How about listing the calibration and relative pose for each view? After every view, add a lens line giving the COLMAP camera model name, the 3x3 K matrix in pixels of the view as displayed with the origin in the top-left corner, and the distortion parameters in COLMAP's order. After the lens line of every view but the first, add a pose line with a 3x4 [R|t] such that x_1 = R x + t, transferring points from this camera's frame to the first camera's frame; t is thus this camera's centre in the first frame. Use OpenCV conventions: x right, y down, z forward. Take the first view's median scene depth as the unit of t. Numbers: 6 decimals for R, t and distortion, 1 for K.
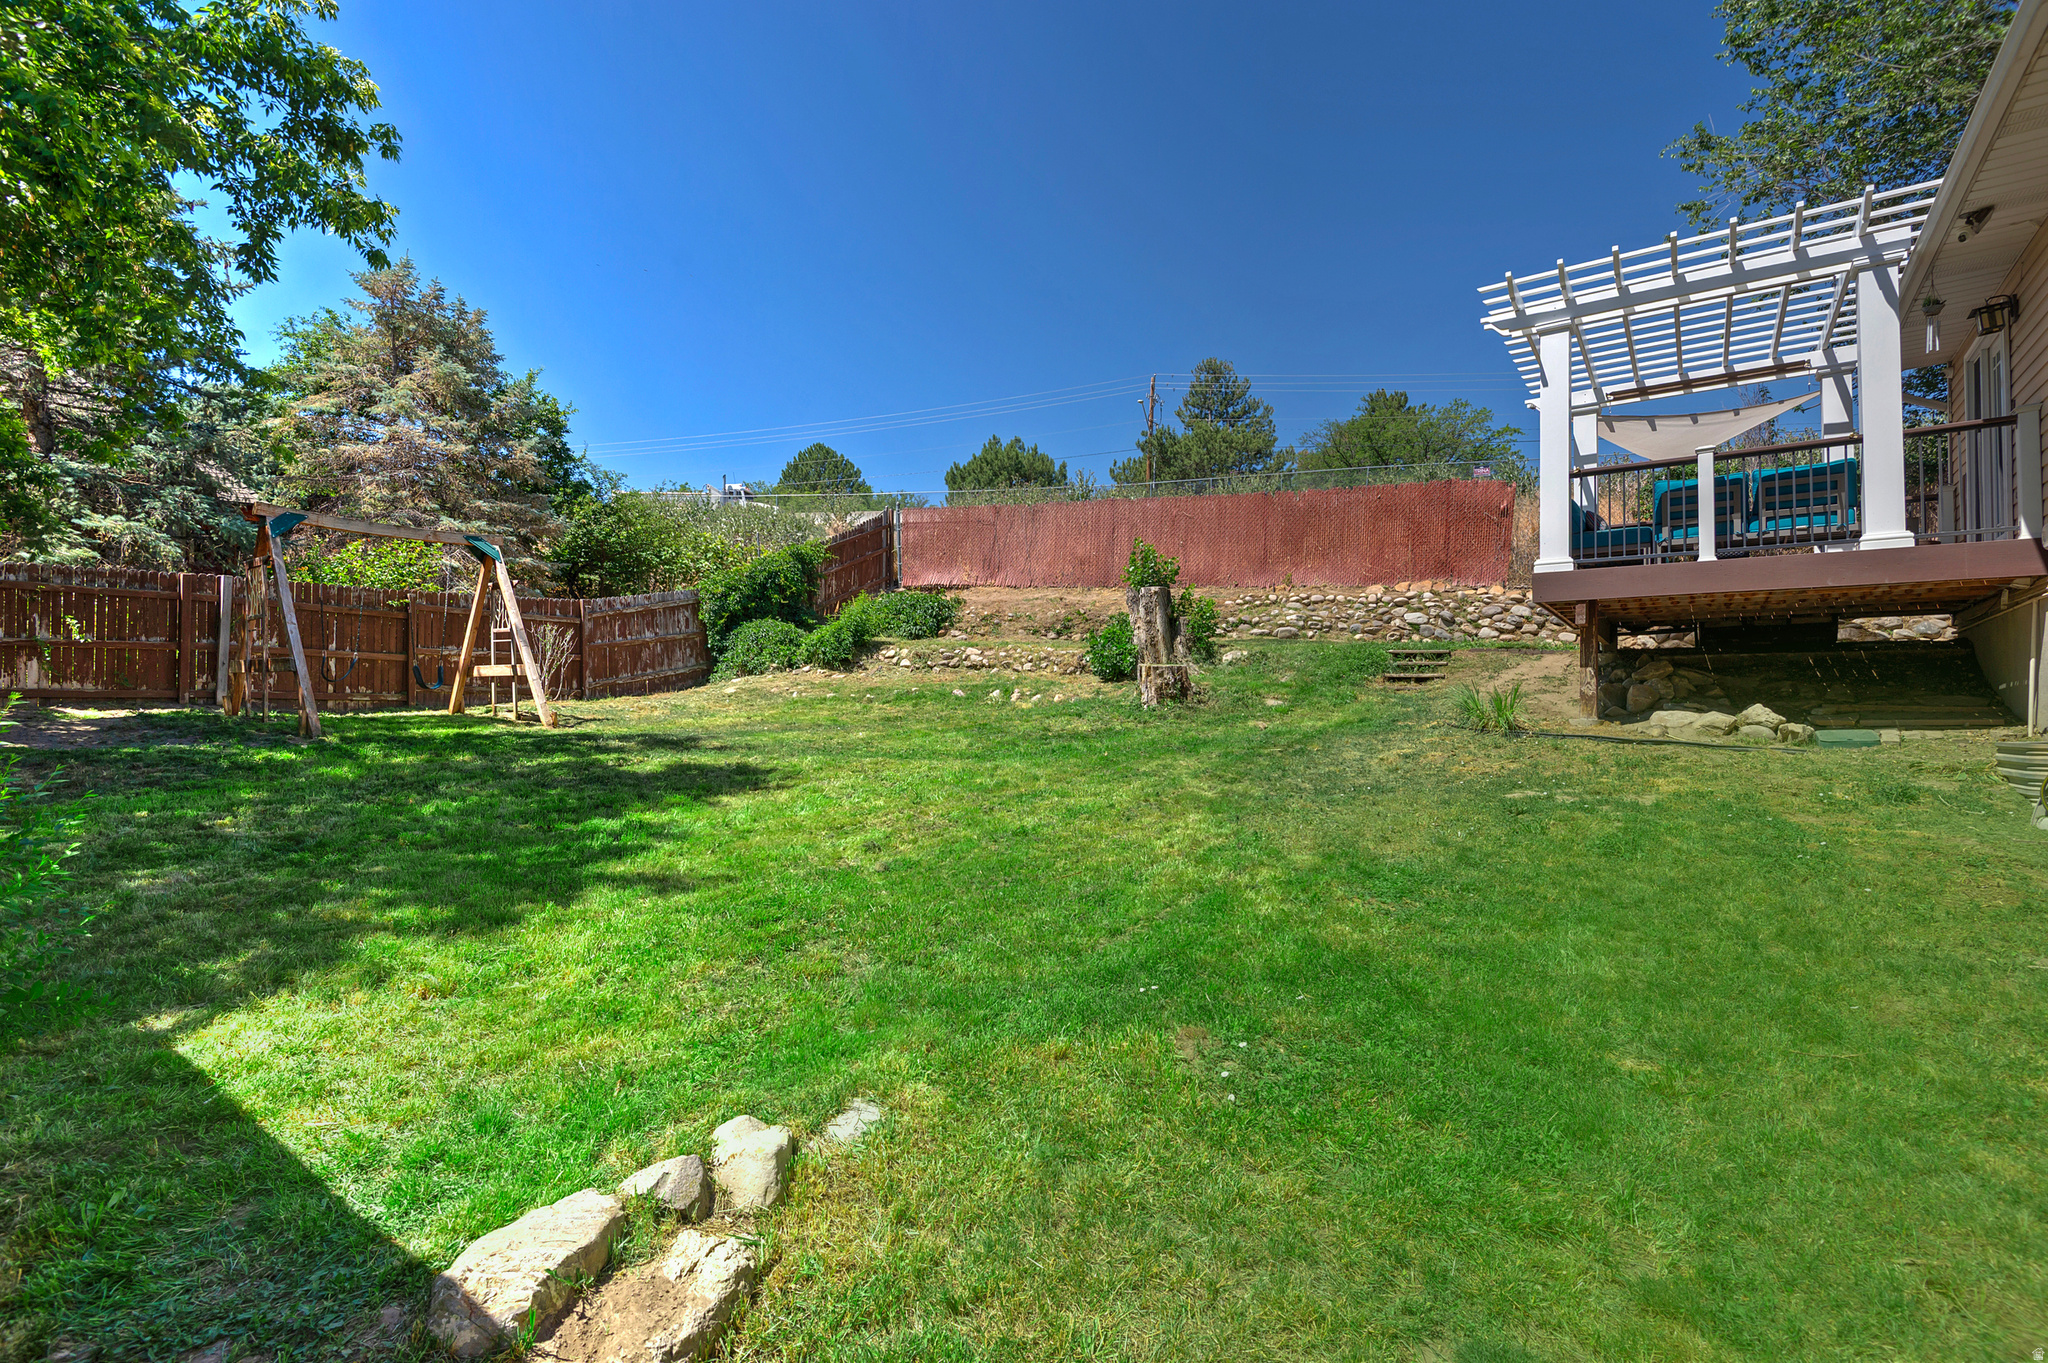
lens RADIAL K [[939.0, 0, 1024.0], [0, 939.0, 681.5], [0, 0, 1]] dist [-0.000317, -0.000523]
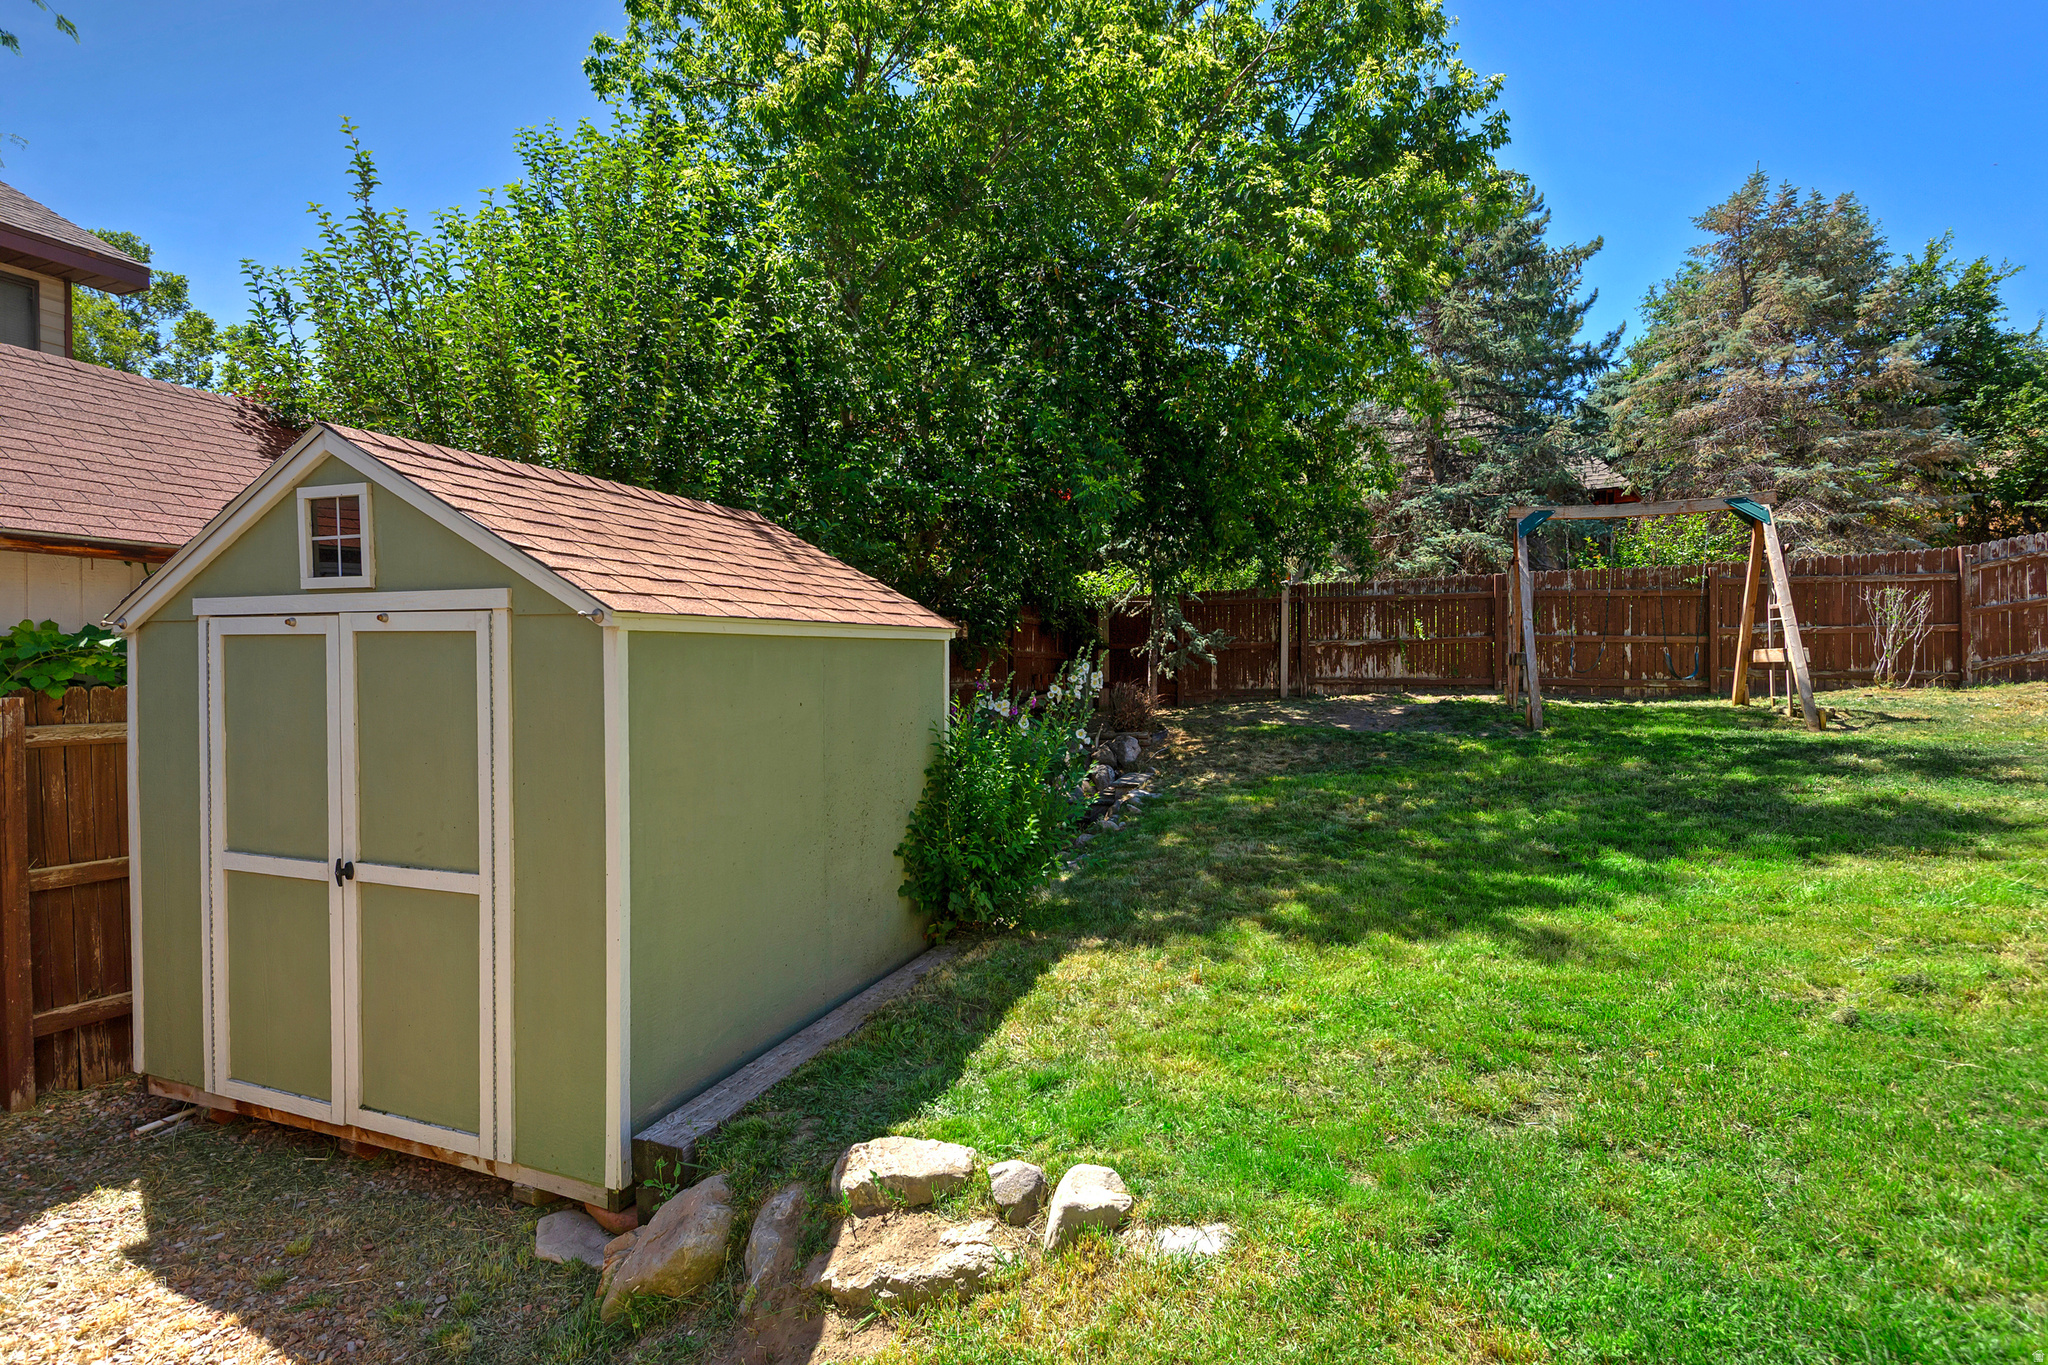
lens RADIAL K [[1034.9, 0, 1024.0], [0, 1034.9, 682.5], [0, 0, 1]] dist [0.052188, -0.055944]
pose [[0.239682, 0.011535, -0.970783, 0.178332], [0.026834, 0.999469, 0.018501, -0.022988], [0.970481, -0.030484, 0.239245, 0.143565]]
